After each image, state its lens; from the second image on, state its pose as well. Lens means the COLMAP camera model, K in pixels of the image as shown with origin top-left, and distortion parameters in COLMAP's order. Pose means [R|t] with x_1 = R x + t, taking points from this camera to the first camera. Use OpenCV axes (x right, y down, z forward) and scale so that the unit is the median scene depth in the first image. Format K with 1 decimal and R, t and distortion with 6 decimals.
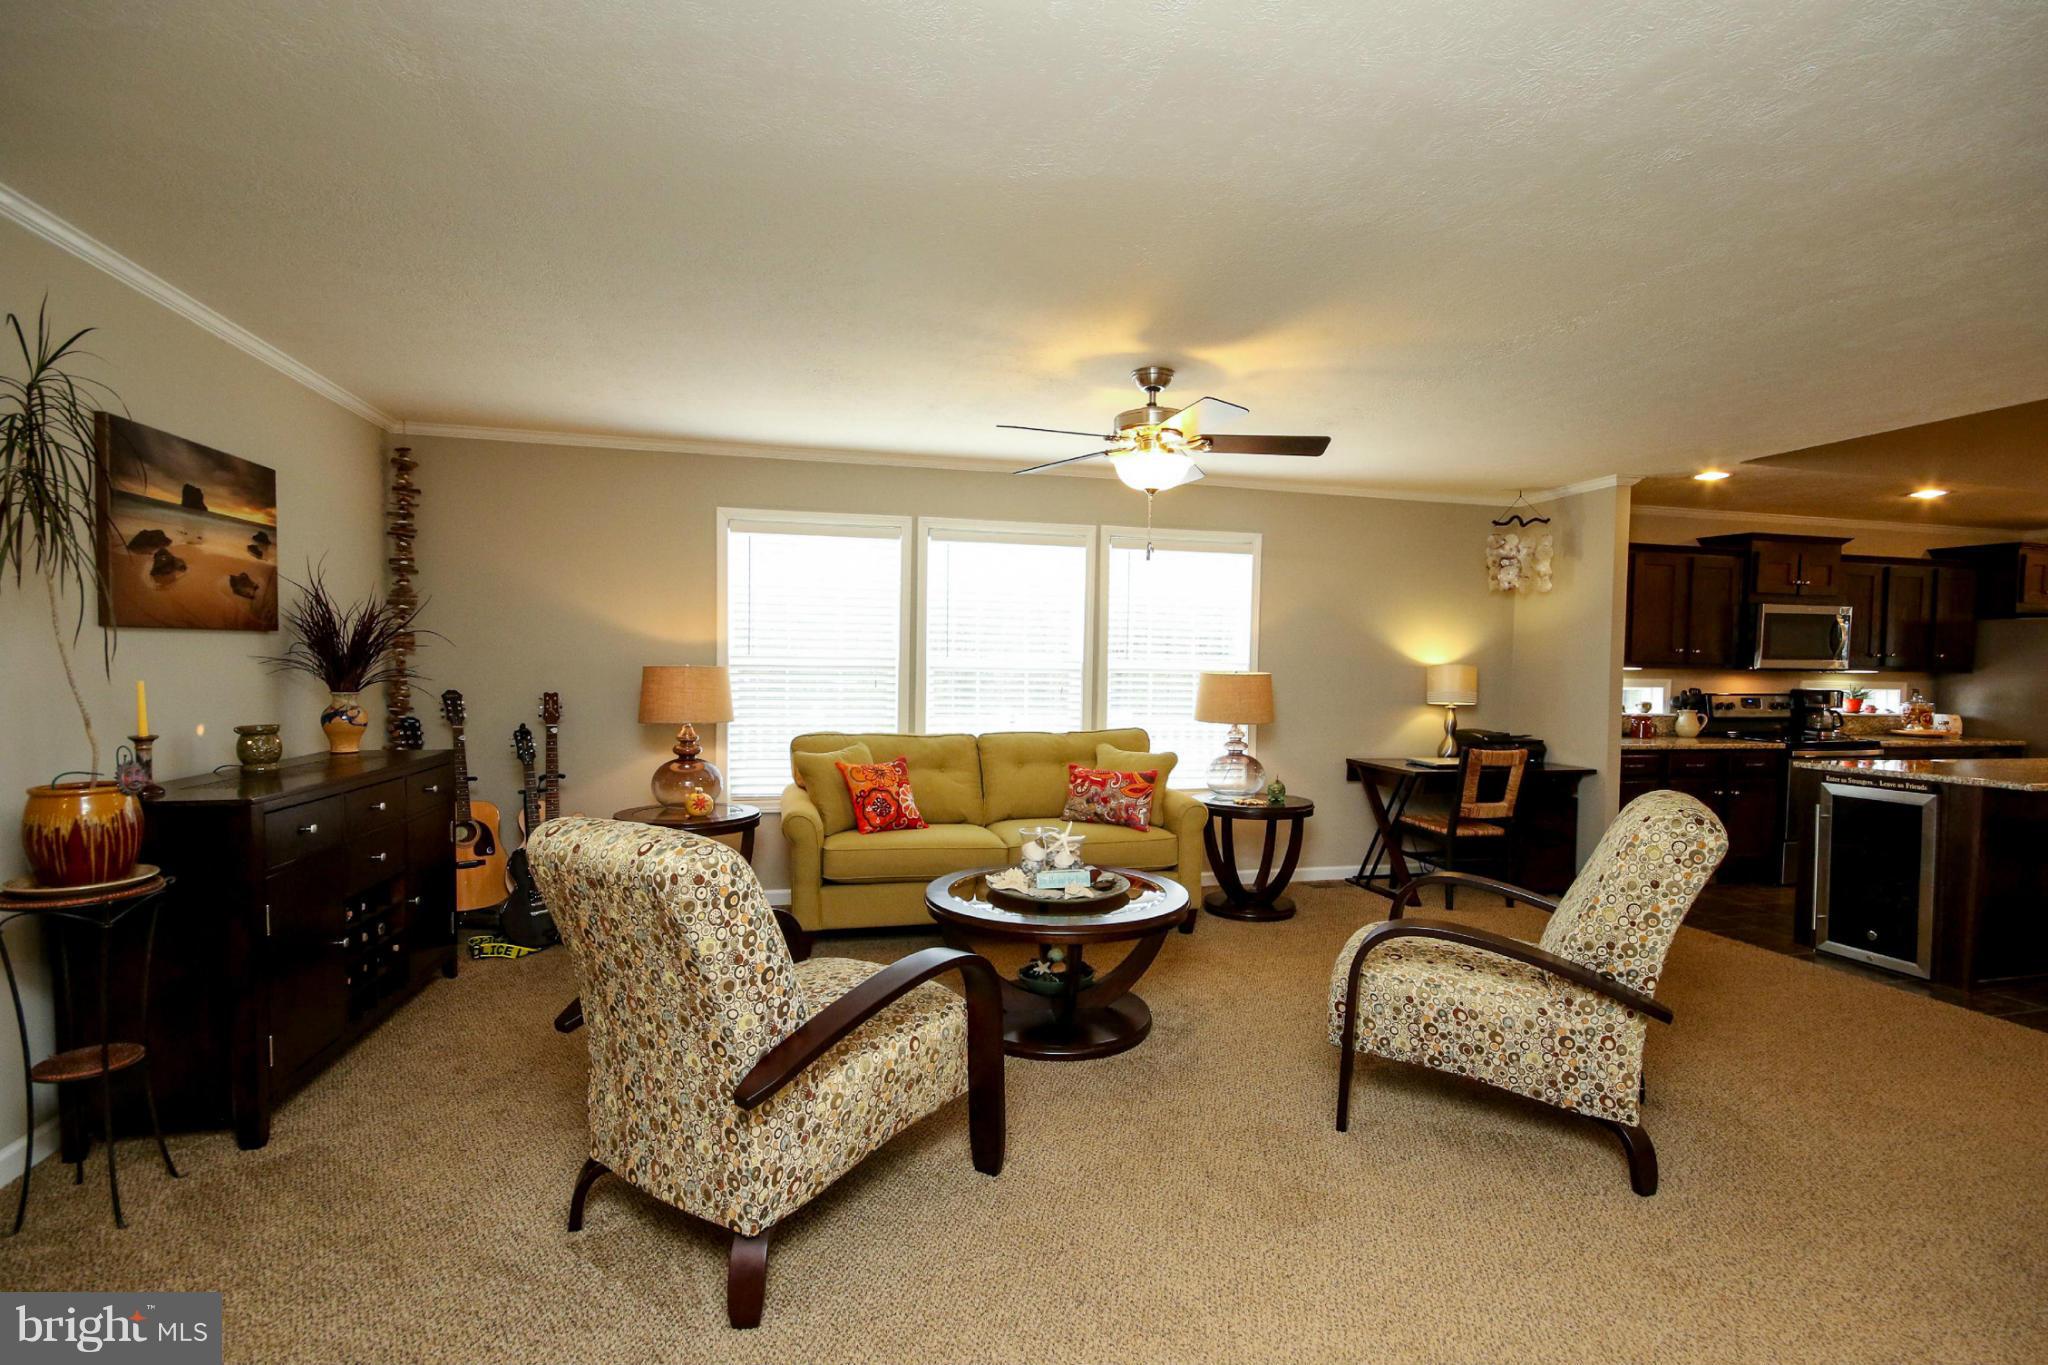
lens RADIAL K [[945.0, 0, 1030.6], [0, 945.0, 685.9], [0, 0, 1]] dist [-0.001037, -0.003402]
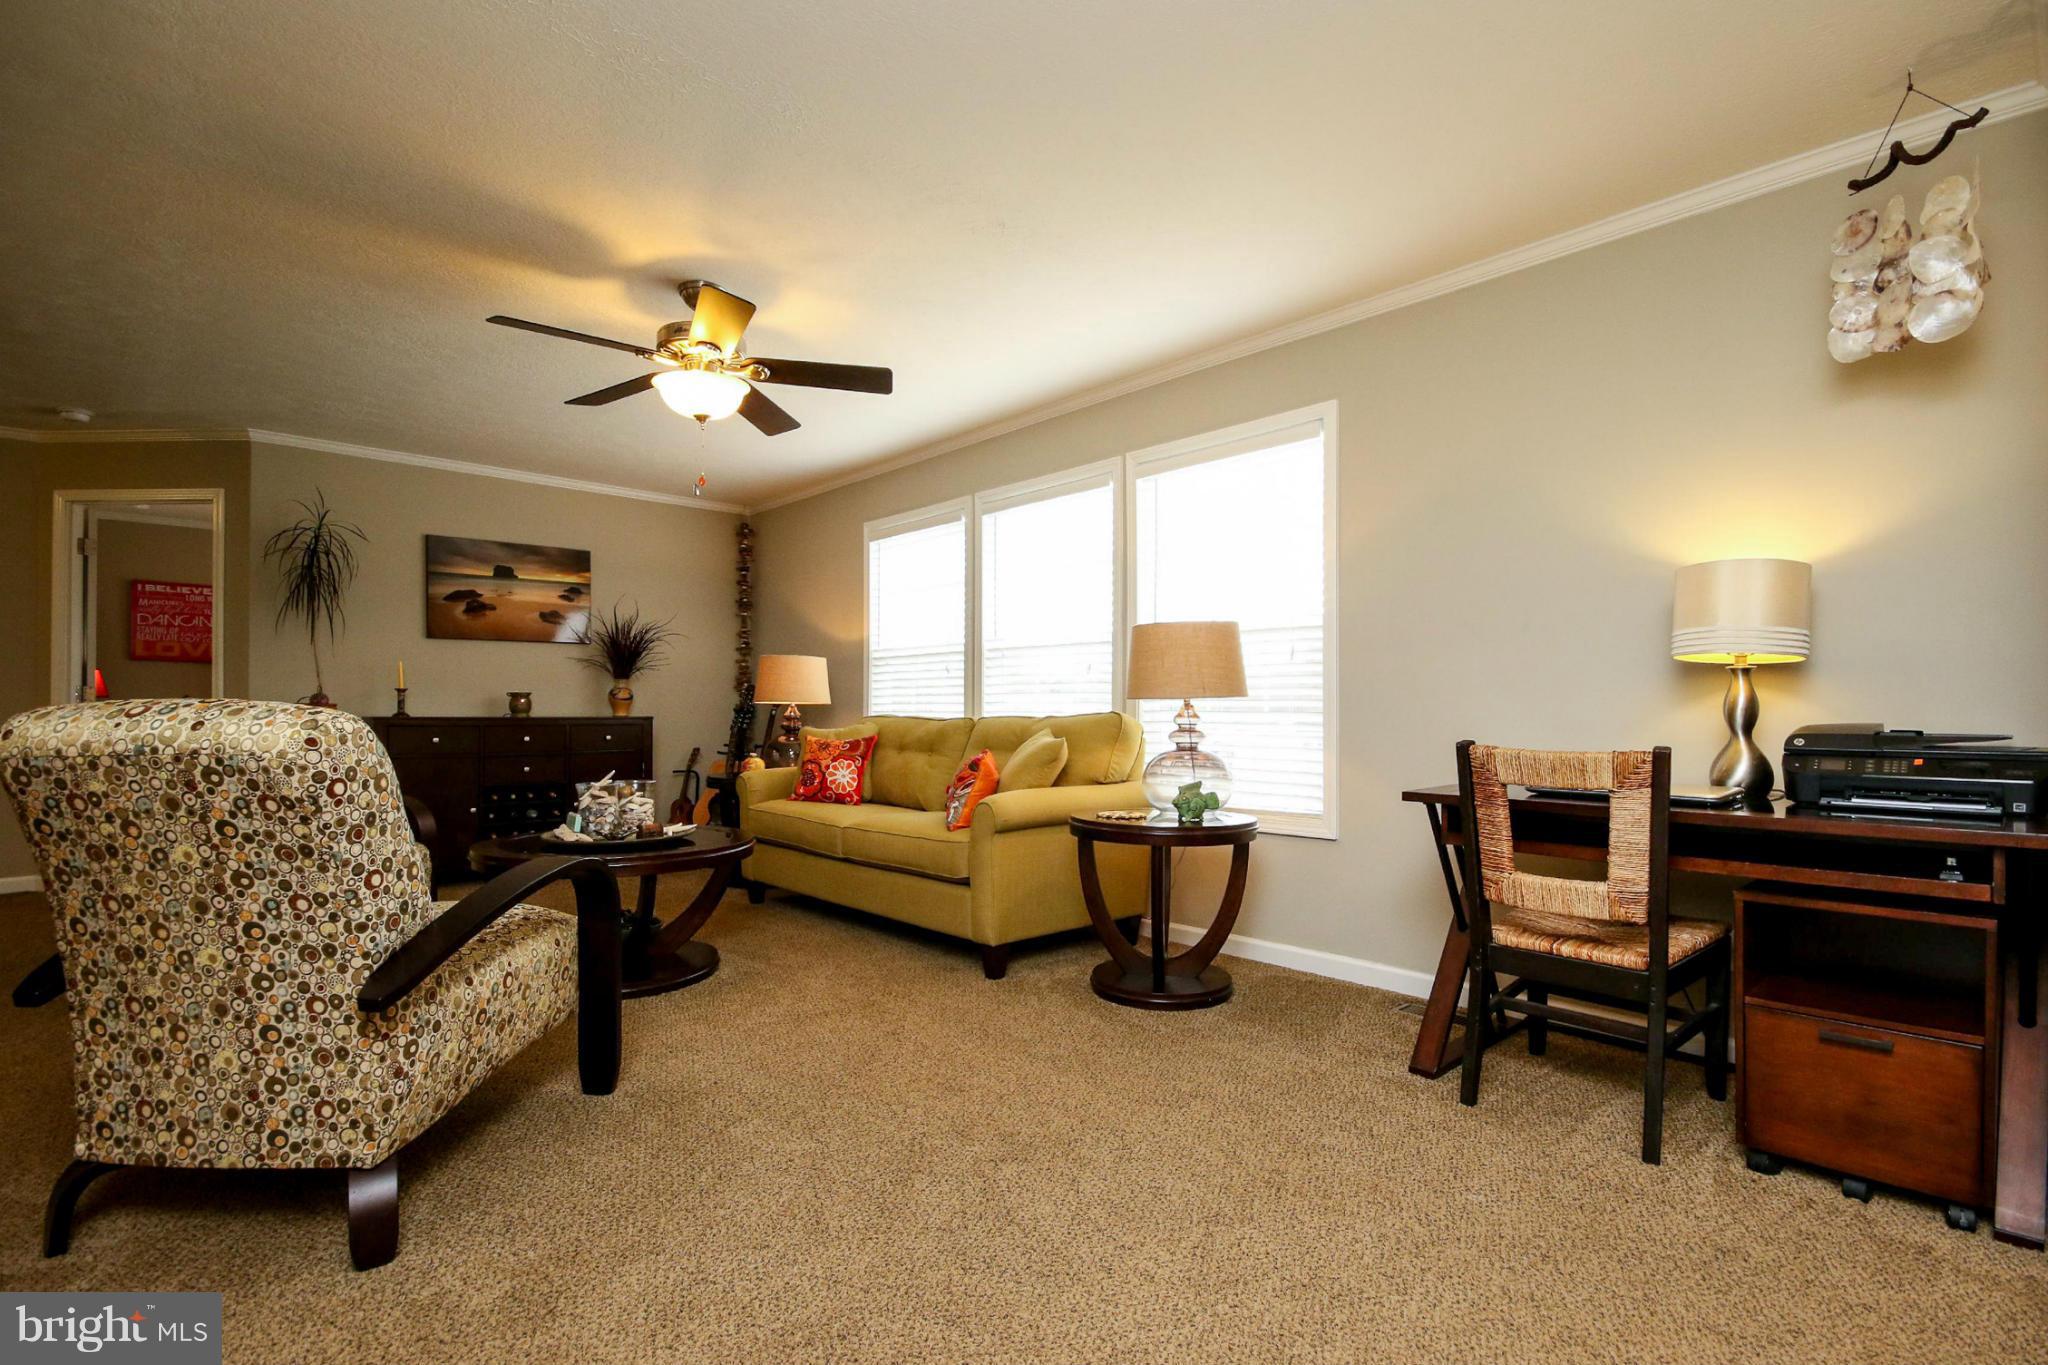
lens RADIAL K [[945.0, 0, 1015.0], [0, 945.0, 696.0], [0, 0, 1]] dist [-0.001037, -0.003402]
pose [[0.483596, -0.028700, -0.874820, 0.625992], [-0.016560, 0.998983, -0.041927, 0.055830], [0.875134, 0.034763, 0.482629, 0.494723]]
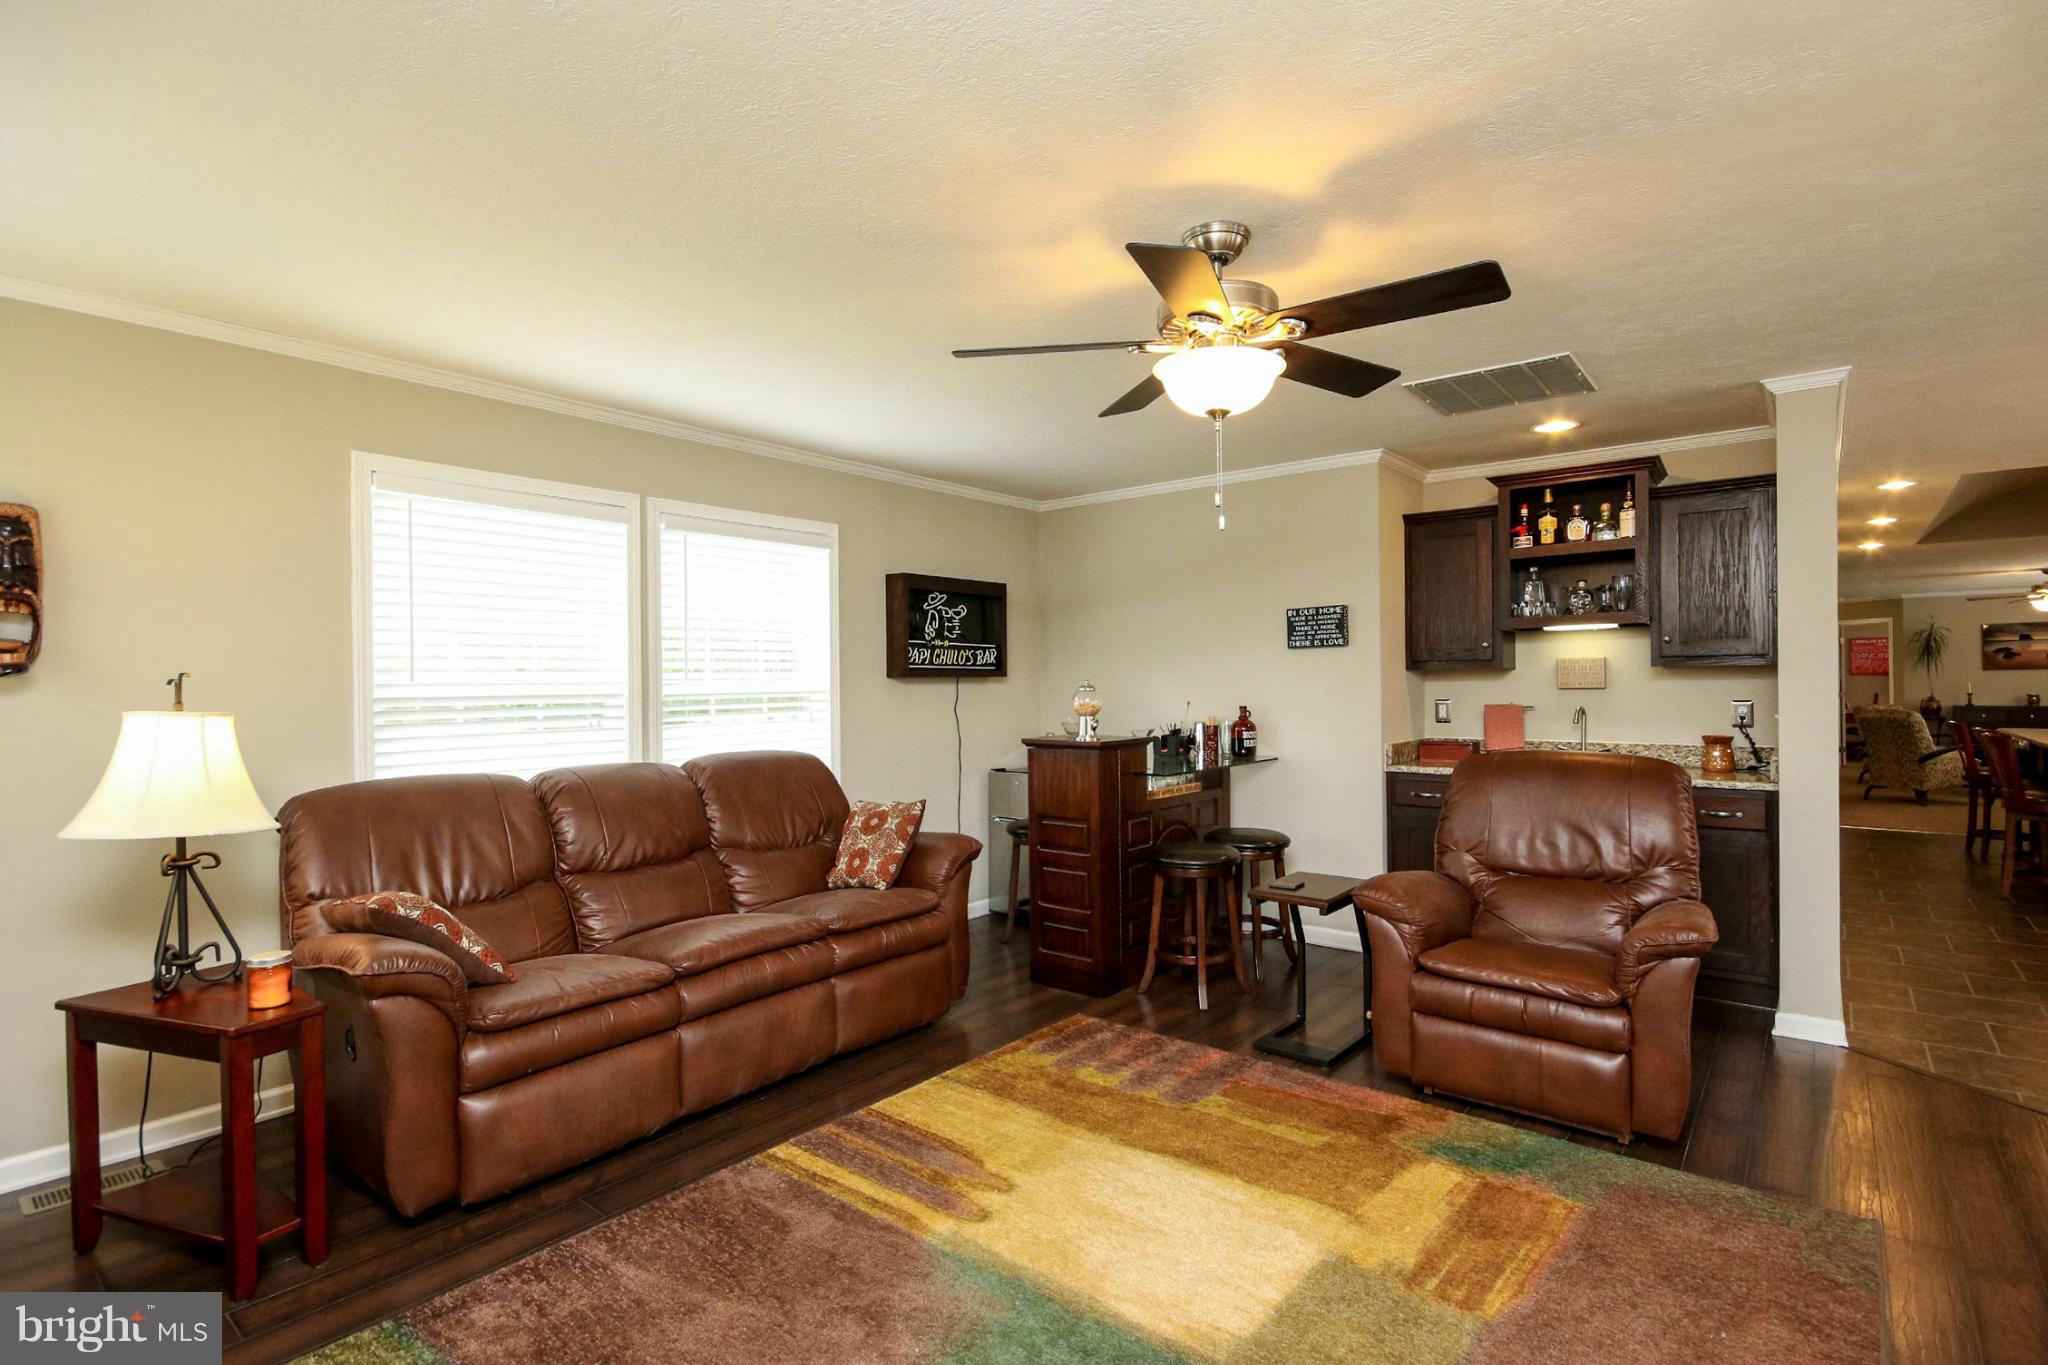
lens RADIAL K [[1001.6, 0, 1046.5], [0, 1001.6, 683.4], [0, 0, 1]] dist [-0.002357, -0.001682]
pose [[-0.780457, -0.007313, -0.625167, 2.485331], [-0.020779, 0.999683, 0.014246, 0.011509], [0.624864, 0.024109, -0.780361, 0.853142]]
